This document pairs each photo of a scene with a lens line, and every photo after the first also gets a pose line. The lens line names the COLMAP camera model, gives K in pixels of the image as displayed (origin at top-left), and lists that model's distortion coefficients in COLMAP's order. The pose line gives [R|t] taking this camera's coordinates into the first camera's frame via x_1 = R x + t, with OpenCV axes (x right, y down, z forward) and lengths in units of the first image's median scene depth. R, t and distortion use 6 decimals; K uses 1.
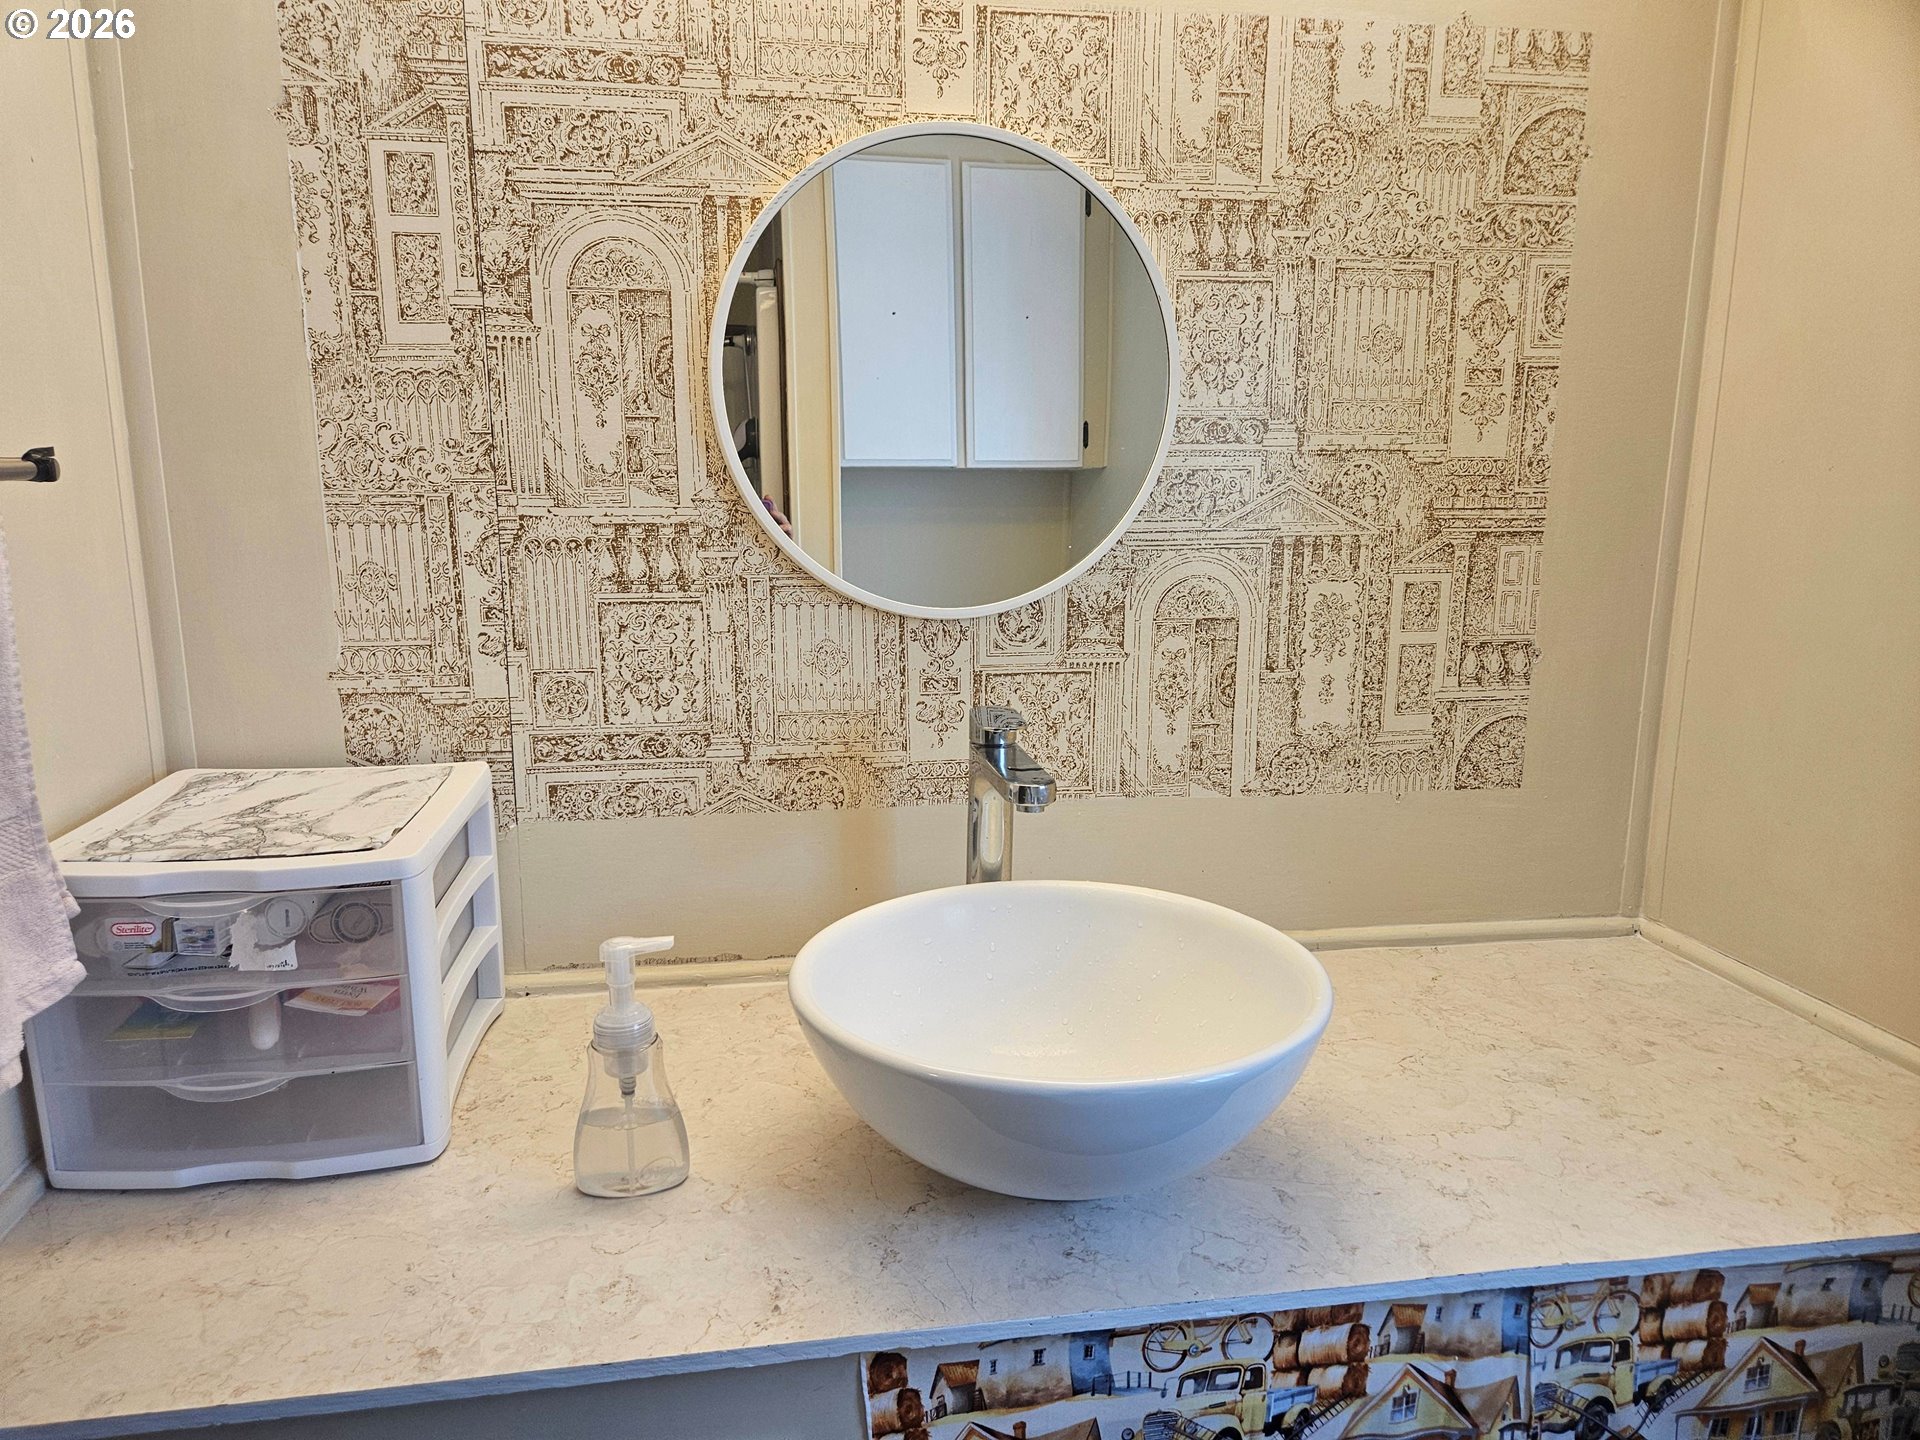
lens RADIAL K [[1275.0, 0, 962.0], [0, 1275.0, 742.8], [0, 0, 1]] dist [0.053842, -0.044089]
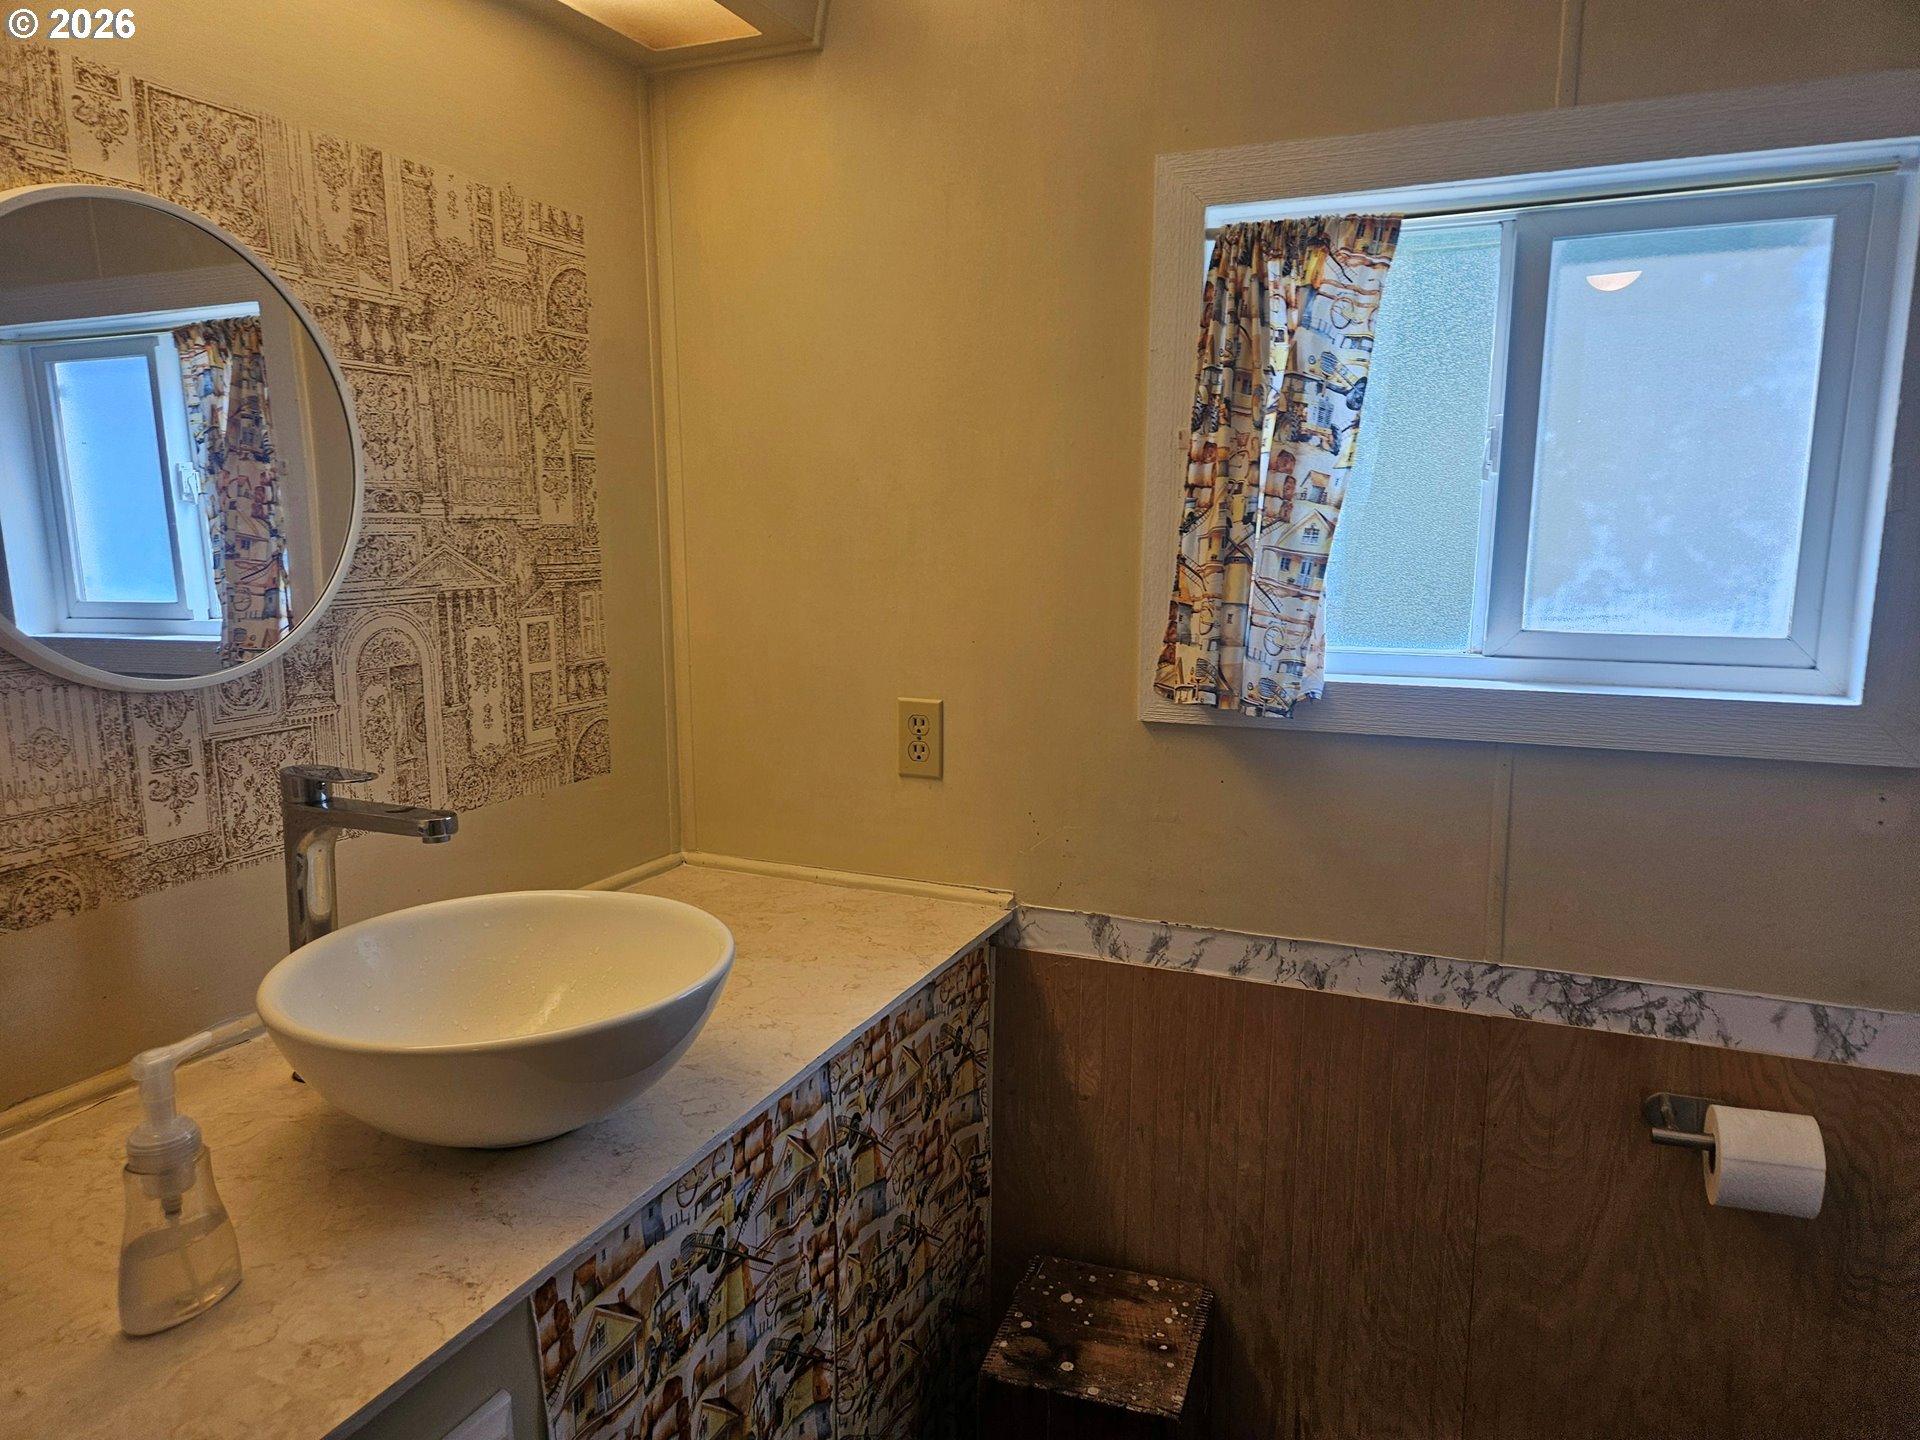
lens RADIAL K [[1275.0, 0, 973.8], [0, 1275.0, 744.6], [0, 0, 1]] dist [0.053842, -0.044089]
pose [[0.530377, -0.145052, 0.835261, -0.535225], [0.158942, 0.984796, 0.070095, -0.030666], [-0.832729, 0.095582, 0.545368, -0.034063]]
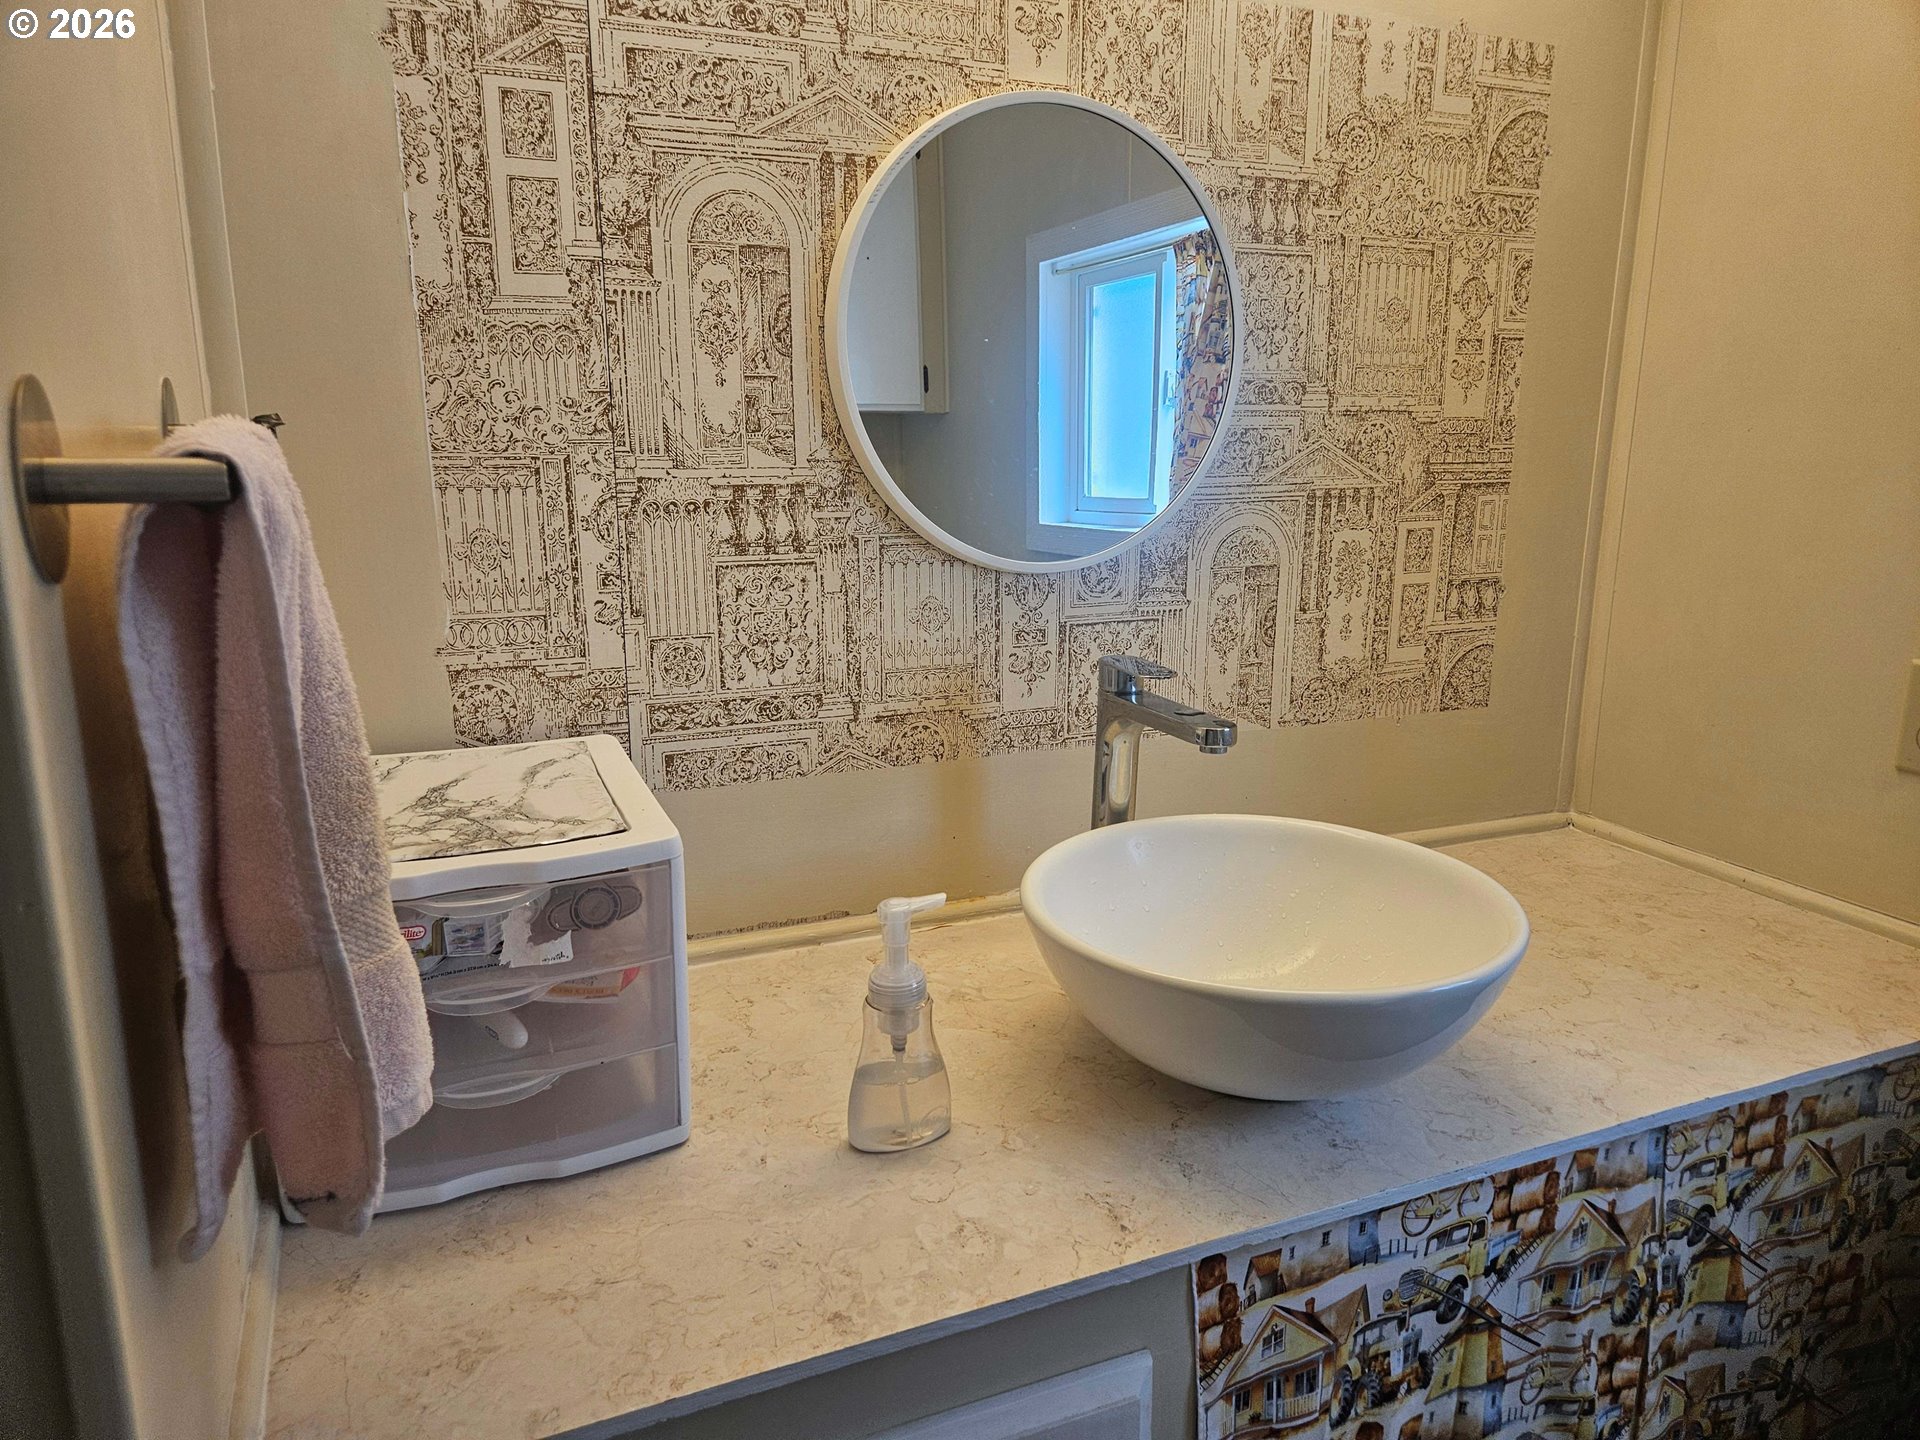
lens RADIAL K [[1275.0, 0, 972.5], [0, 1275.0, 718.6], [0, 0, 1]] dist [0.053842, -0.044089]
pose [[0.968432, -0.052909, 0.243598, -0.337721], [0.045541, 0.998321, 0.035782, -0.019022], [-0.245082, -0.023559, 0.969216, 0.001862]]
